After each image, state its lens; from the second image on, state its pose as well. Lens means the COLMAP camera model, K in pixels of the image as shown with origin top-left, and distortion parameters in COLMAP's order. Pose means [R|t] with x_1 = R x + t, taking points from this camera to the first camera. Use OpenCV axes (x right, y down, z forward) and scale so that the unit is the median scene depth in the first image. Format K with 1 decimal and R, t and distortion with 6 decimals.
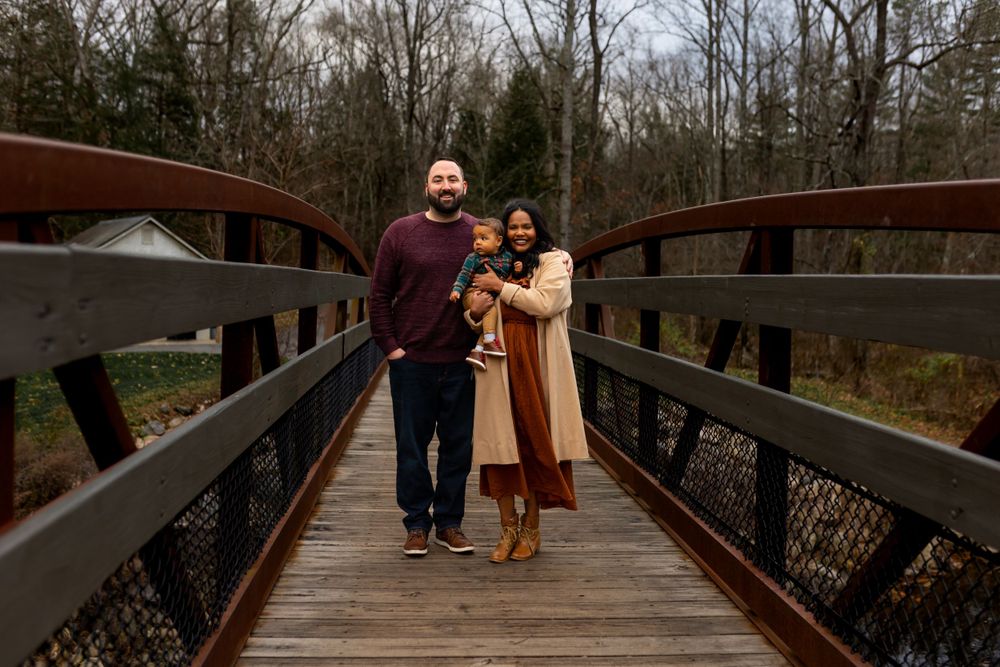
lens RADIAL K [[970.3, 0, 499.5], [0, 970.3, 335.3], [0, 0, 1]] dist [0.002867, 0.003143]
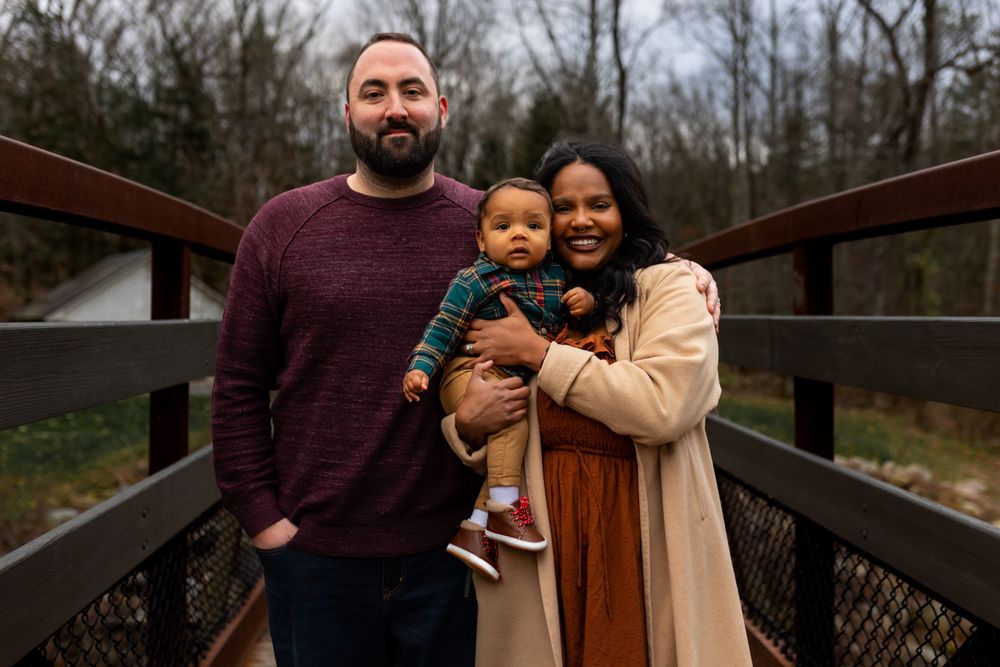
lens RADIAL K [[967.6, 0, 498.9], [0, 967.6, 336.1], [0, 0, 1]] dist [0.001709, 0.006510]
pose [[0.999501, -0.017863, -0.026070, -0.003029], [0.017111, 0.999440, -0.028761, -0.044459], [0.026570, 0.028301, 0.999246, 0.581315]]
